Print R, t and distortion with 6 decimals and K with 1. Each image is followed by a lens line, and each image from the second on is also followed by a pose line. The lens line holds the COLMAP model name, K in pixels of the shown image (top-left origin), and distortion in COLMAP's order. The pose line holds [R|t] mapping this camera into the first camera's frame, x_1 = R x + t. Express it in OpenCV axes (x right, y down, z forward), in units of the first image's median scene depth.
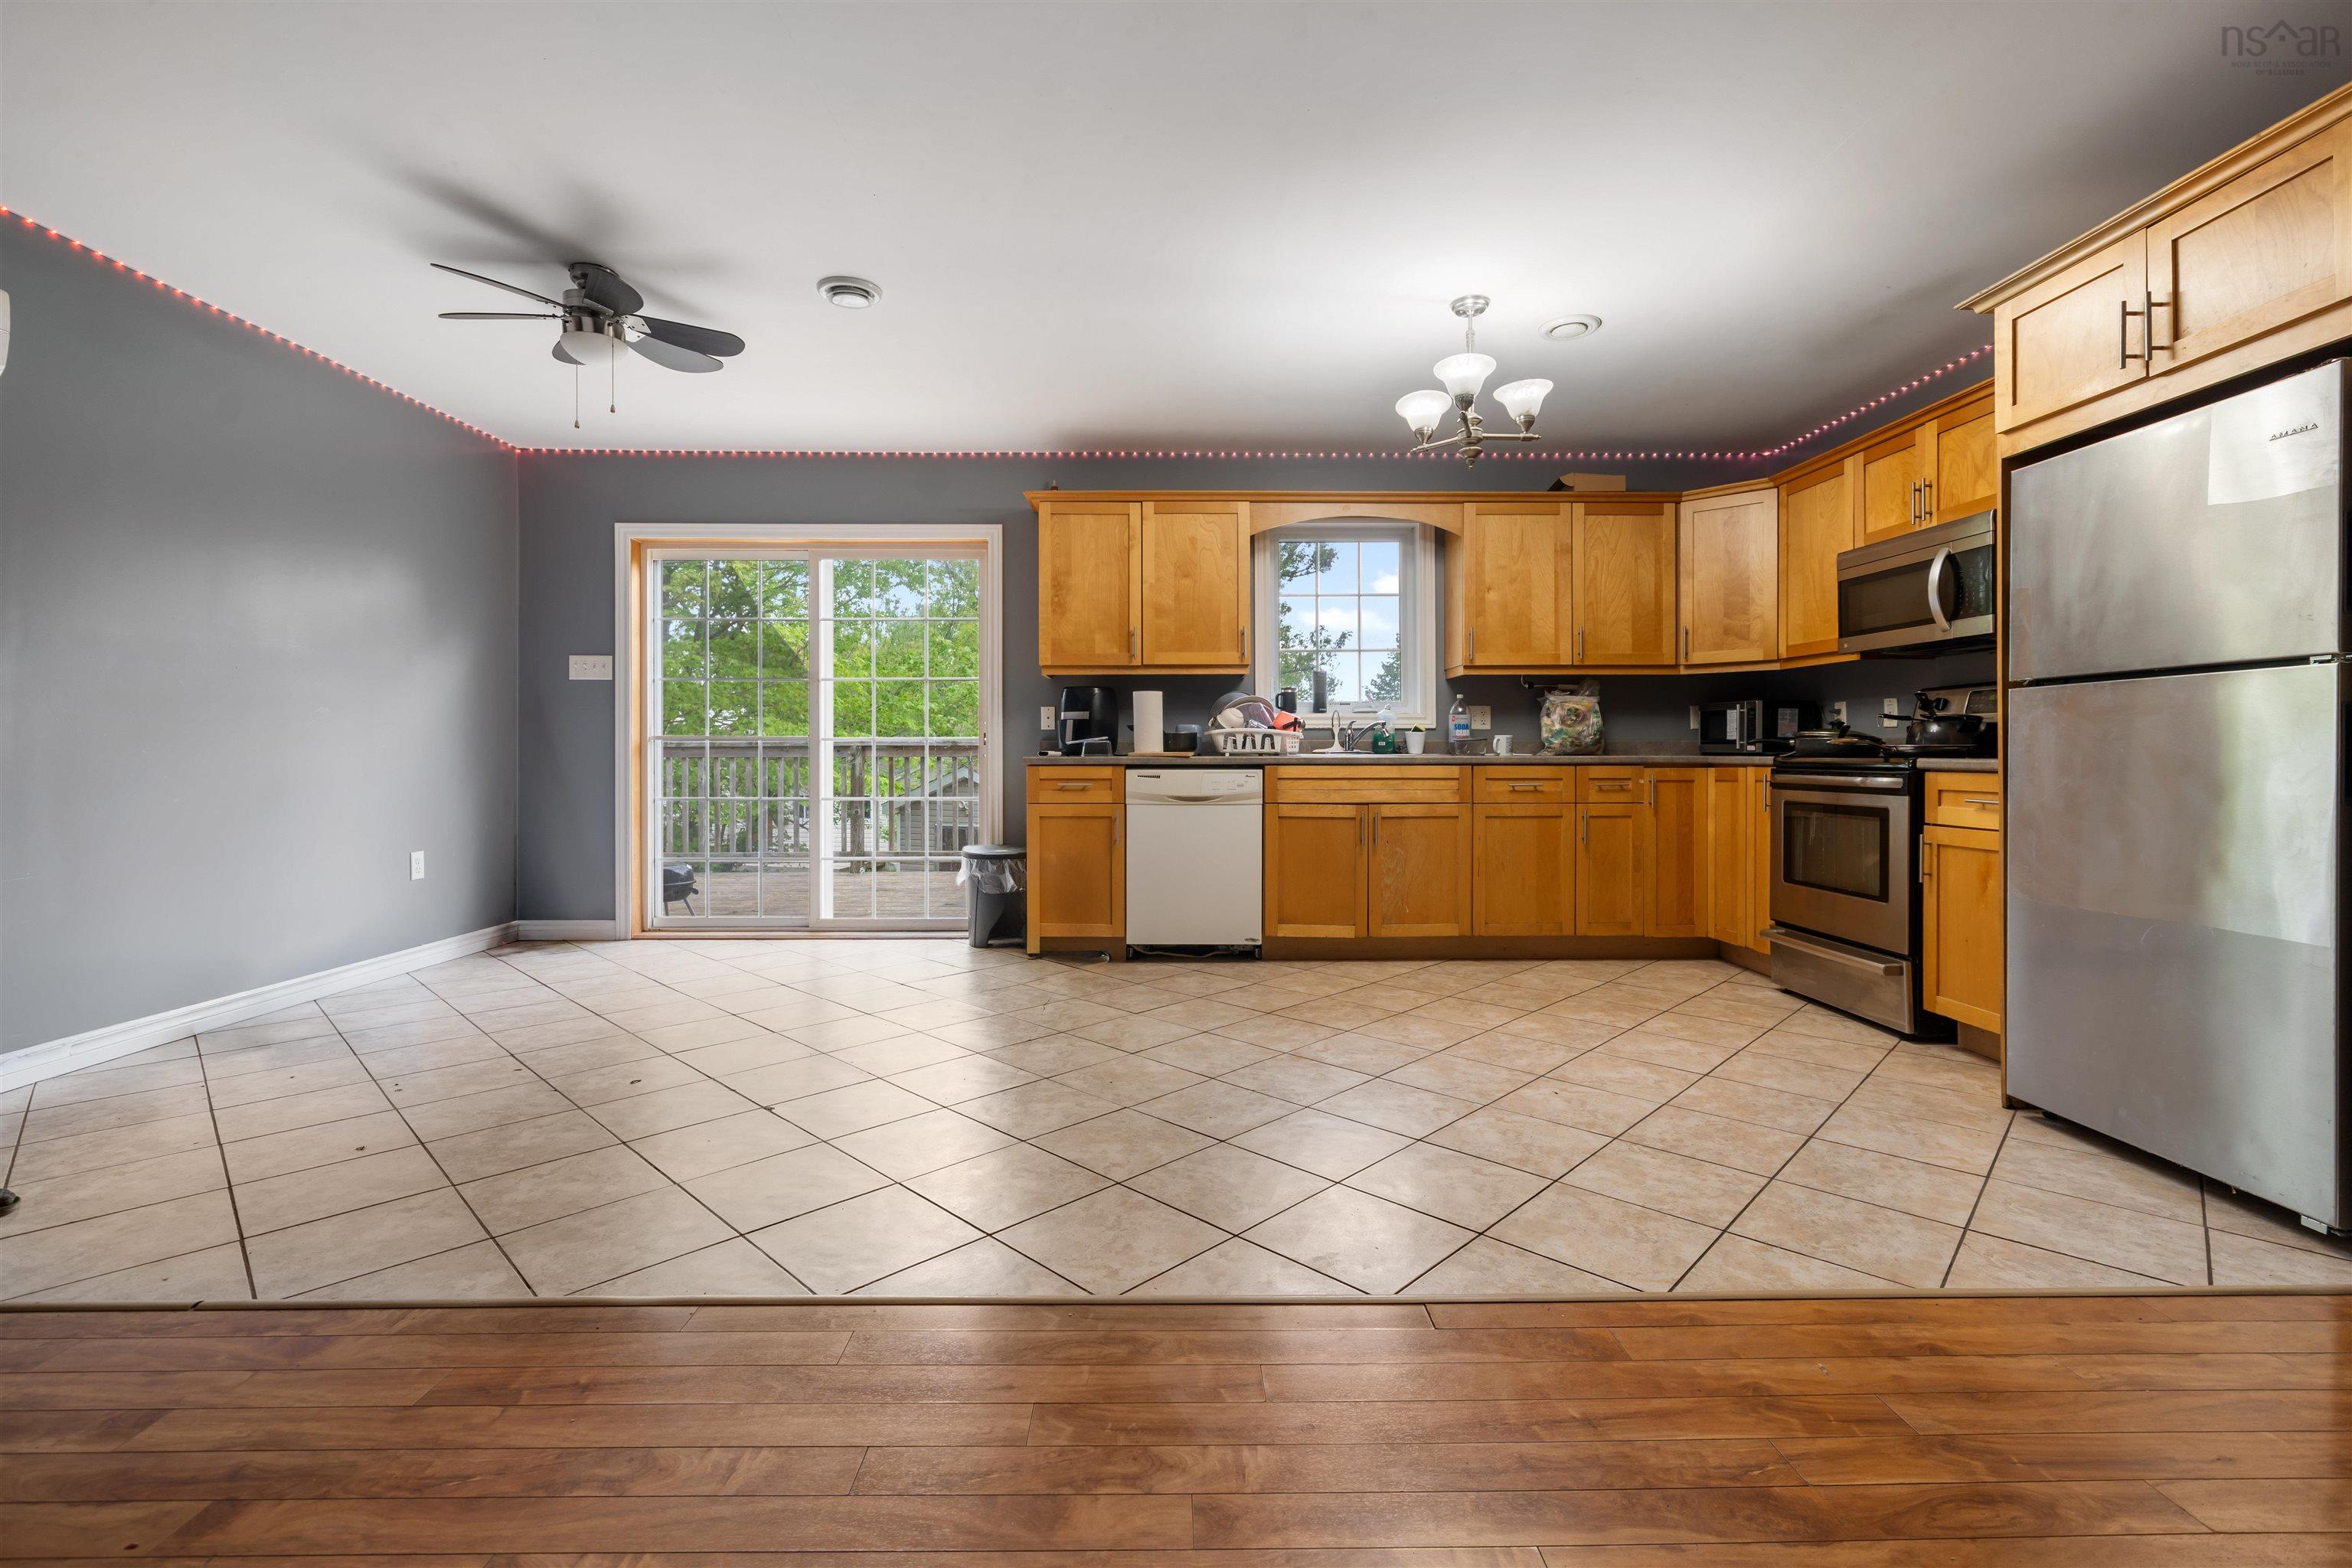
lens RADIAL K [[1028.5, 0, 1172.9], [0, 1028.5, 748.6], [0, 0, 1]] dist [-0.000993, -0.000203]
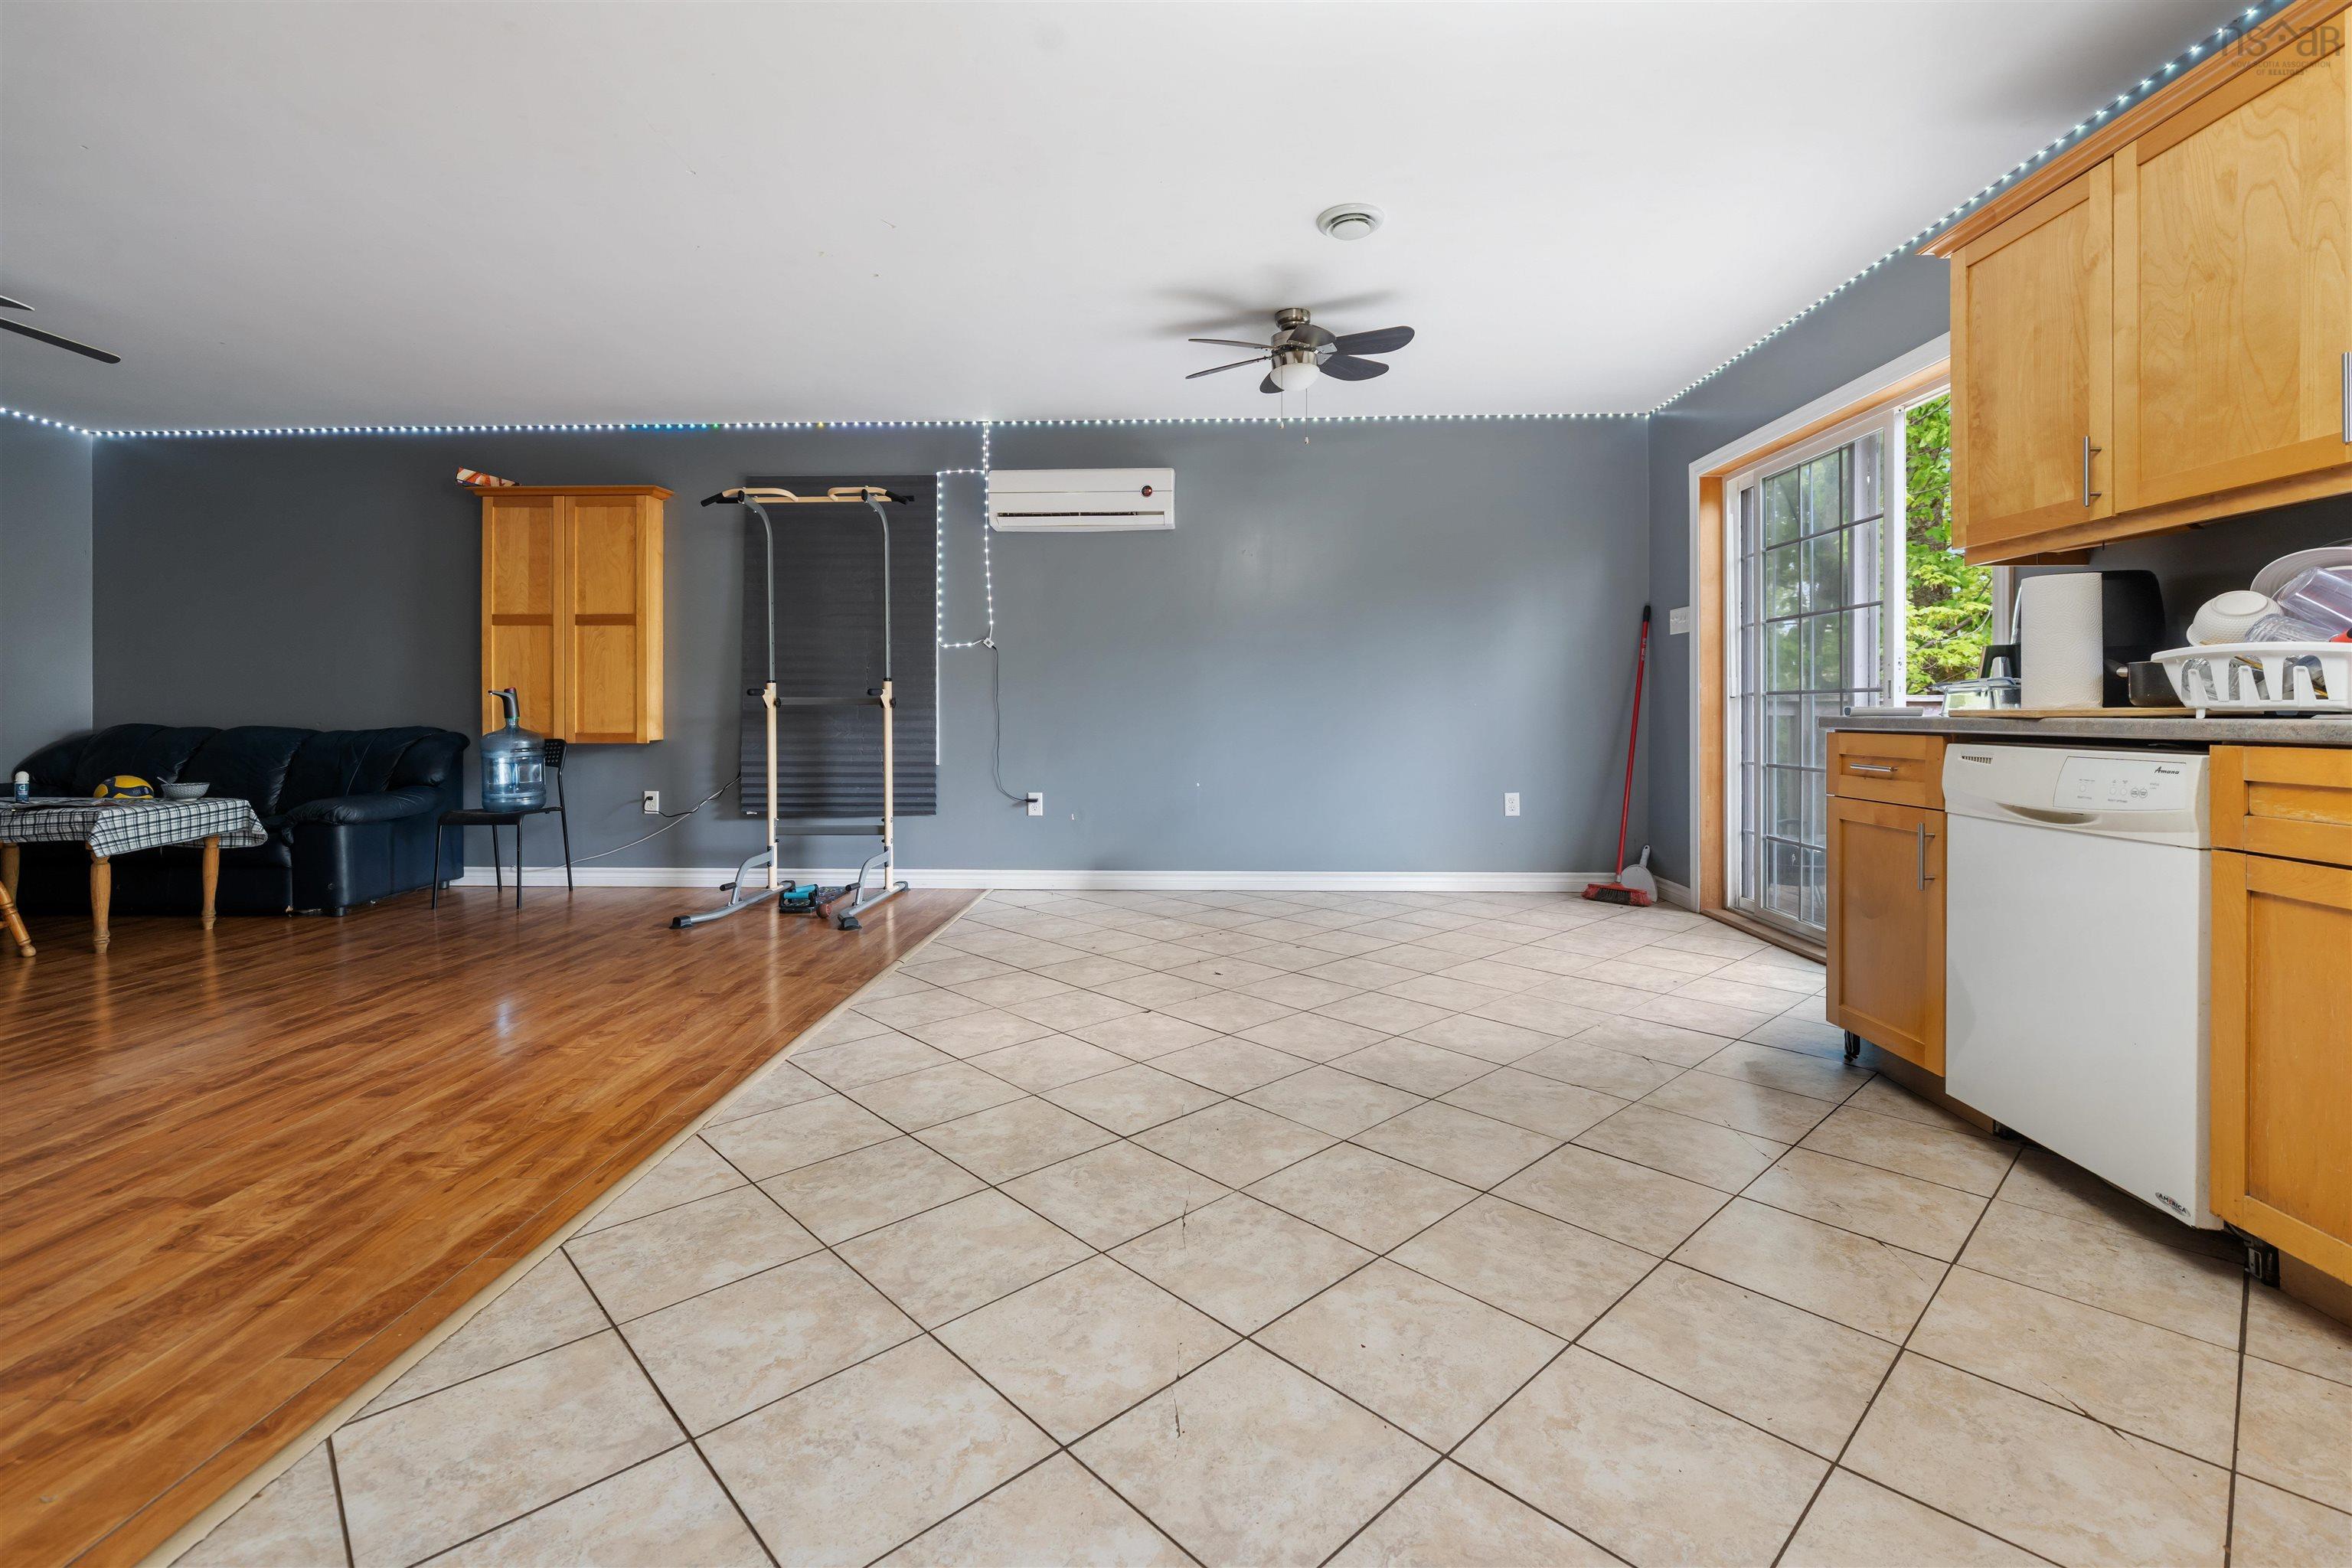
lens RADIAL K [[1035.7, 0, 1170.6], [0, 1035.7, 712.6], [0, 0, 1]] dist [-0.000394, 0.000064]
pose [[-0.047655, 0.002166, -0.998862, 0.473060], [0.003850, 0.999991, 0.001985, 0.003101], [0.998856, -0.003751, -0.047663, 0.649914]]
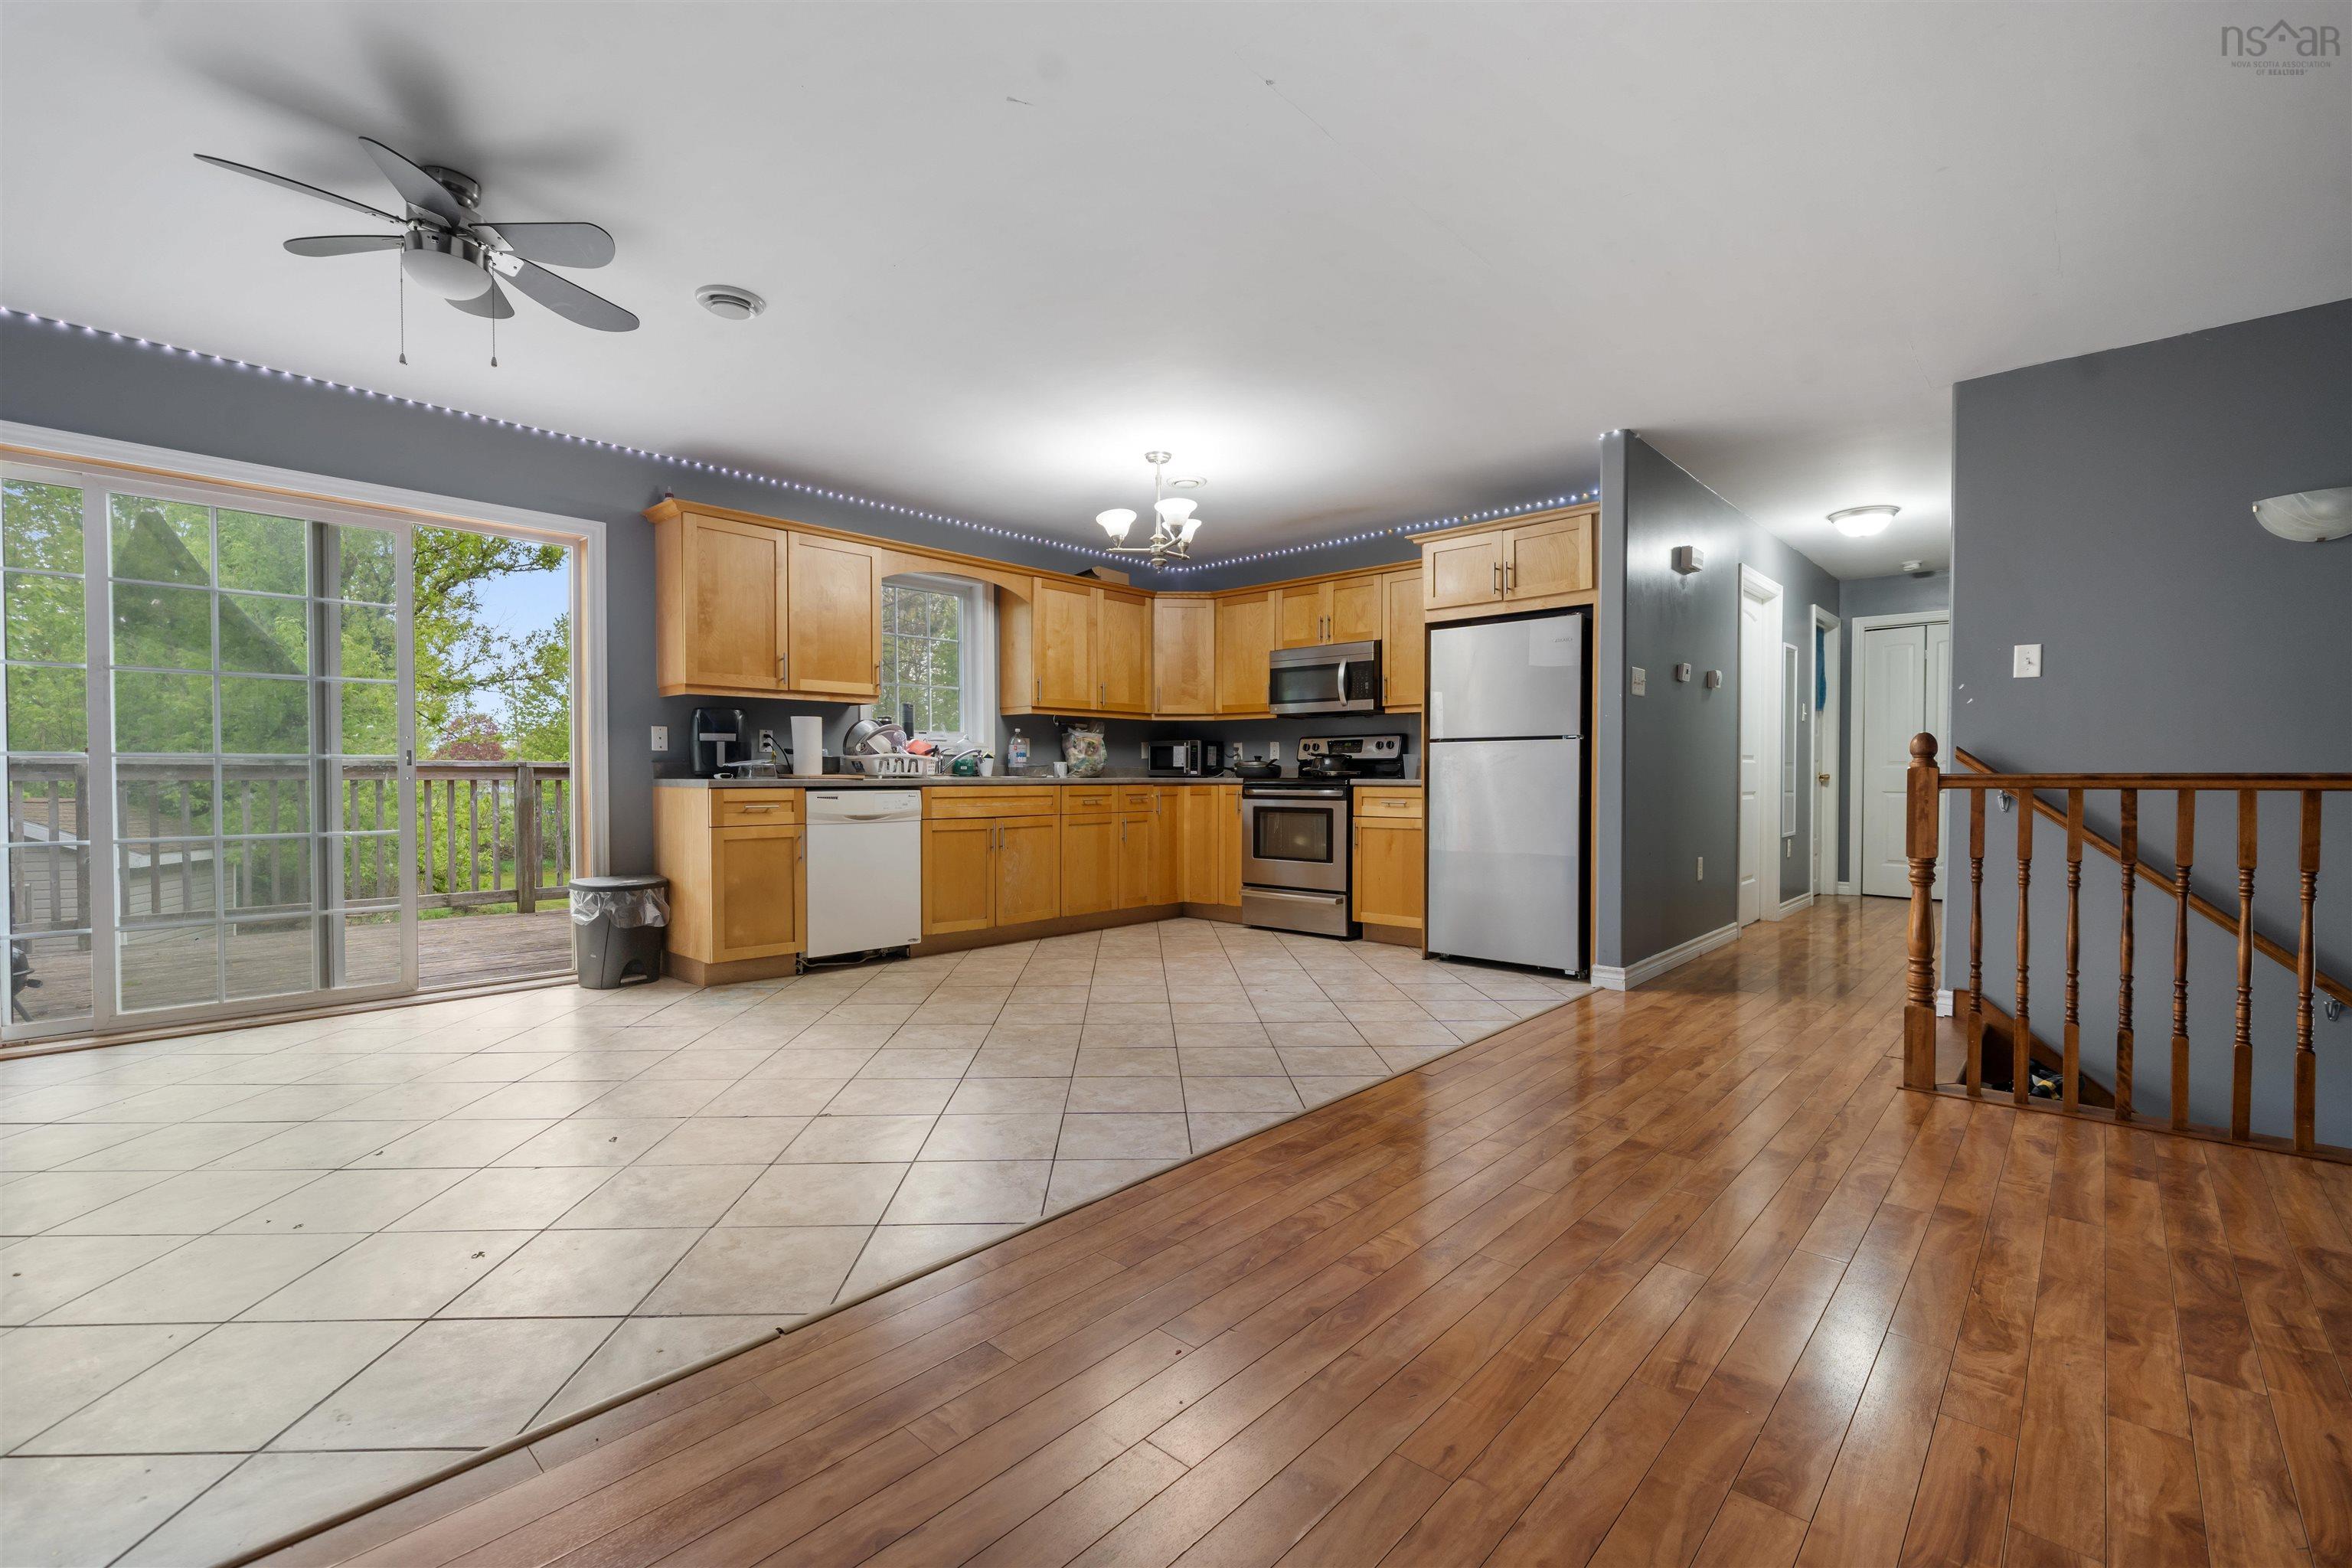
lens RADIAL K [[1014.5, 0, 1176.0], [0, 1014.5, 784.0], [0, 0, 1]] dist [0.000860, 0.000173]
pose [[0.686442, -0.005672, 0.727163, -0.537260], [-0.004266, 0.999921, 0.011827, -0.000974], [-0.727172, -0.011221, 0.686363, 0.019530]]
